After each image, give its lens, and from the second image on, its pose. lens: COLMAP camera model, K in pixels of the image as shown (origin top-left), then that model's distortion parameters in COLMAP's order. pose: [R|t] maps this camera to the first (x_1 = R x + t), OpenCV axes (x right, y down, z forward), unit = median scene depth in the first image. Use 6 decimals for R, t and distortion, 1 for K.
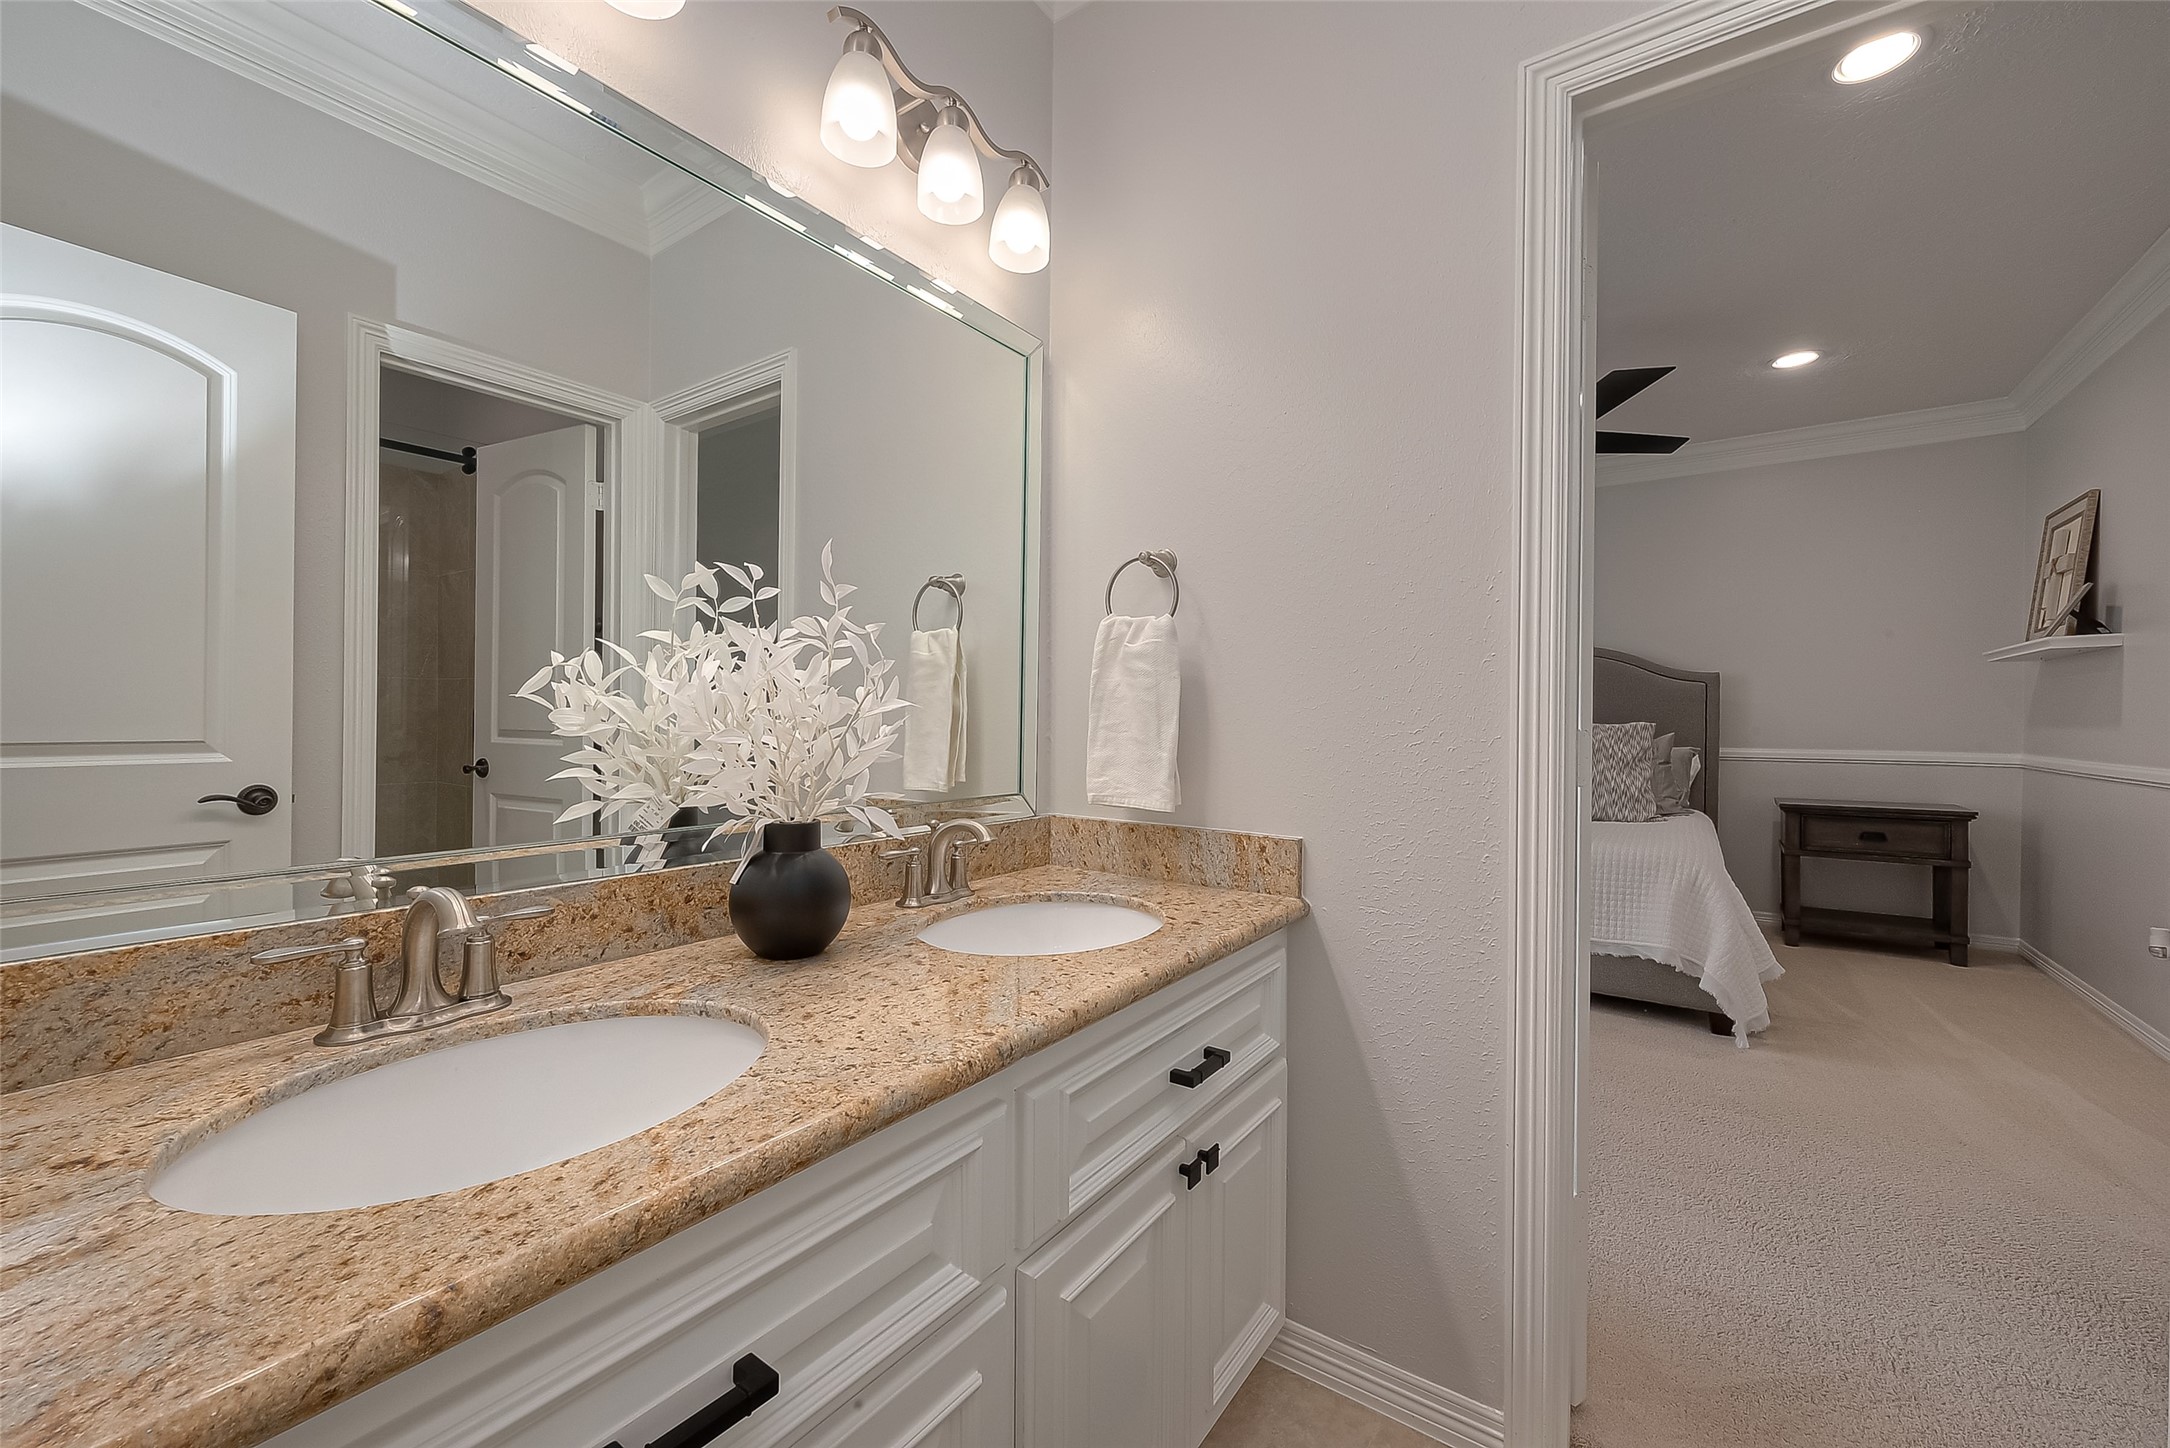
lens RADIAL K [[862.3, 0, 1095.6], [0, 862.3, 729.0], [0, 0, 1]] dist [0.015441, 0.000020]
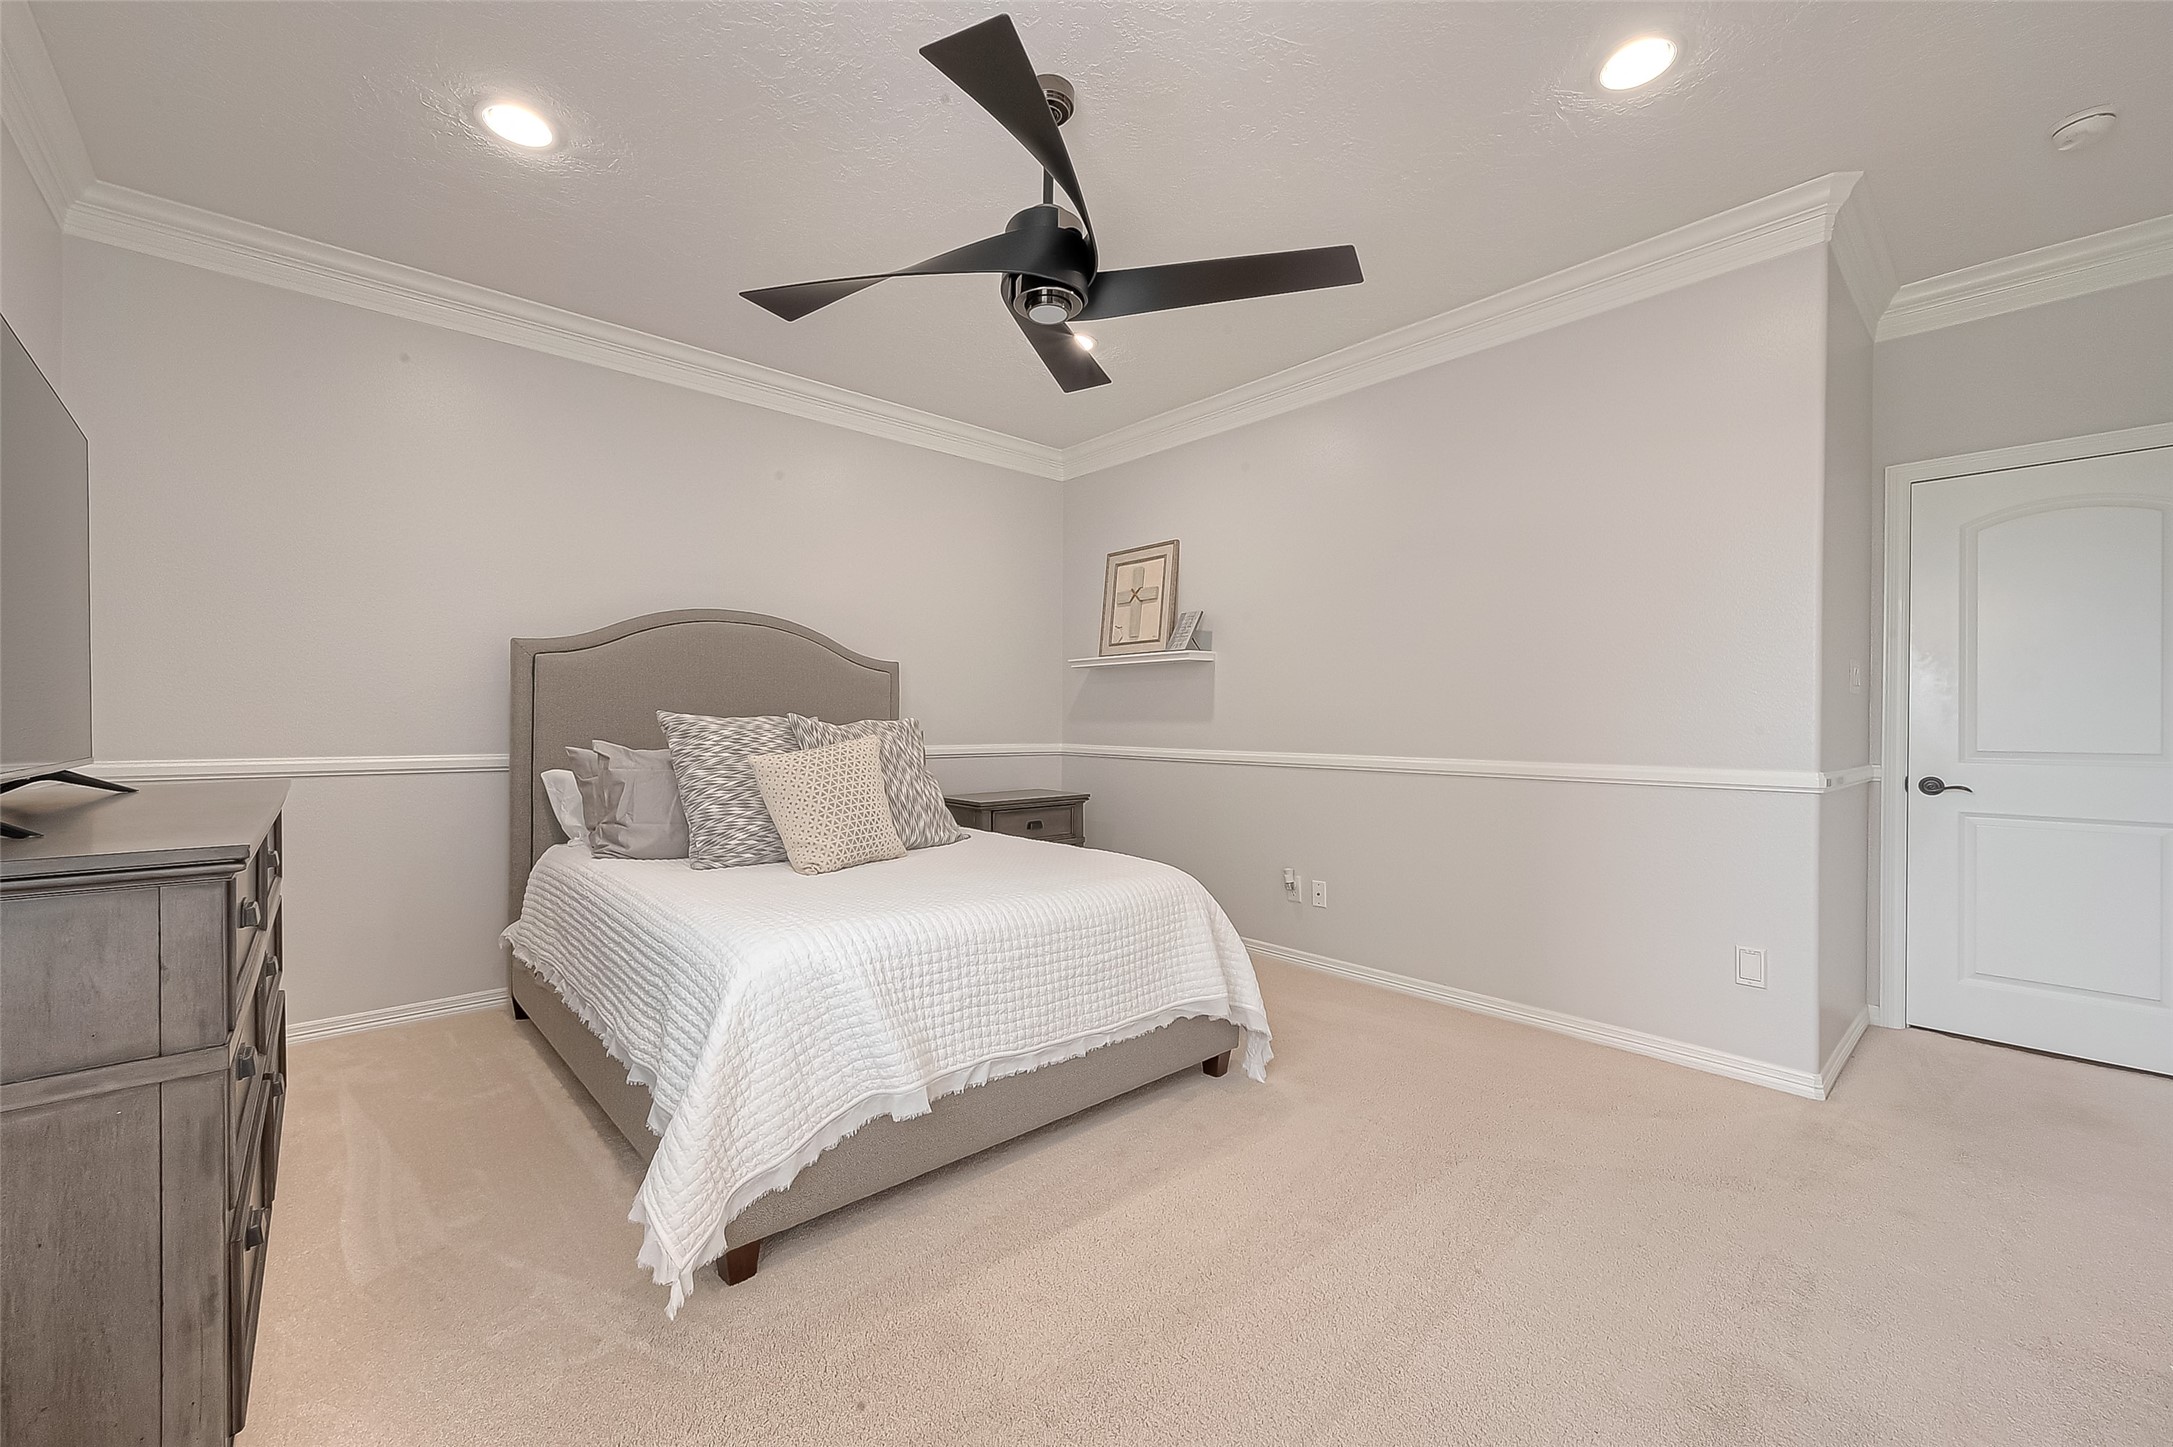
lens RADIAL K [[863.5, 0, 1097.1], [0, 863.5, 728.5], [0, 0, 1]] dist [0.015441, 0.000020]
pose [[0.233417, -0.013941, 0.972277, -0.117833], [0.008413, 0.999889, 0.012317, -0.007306], [-0.972340, 0.005305, 0.233508, 0.699510]]
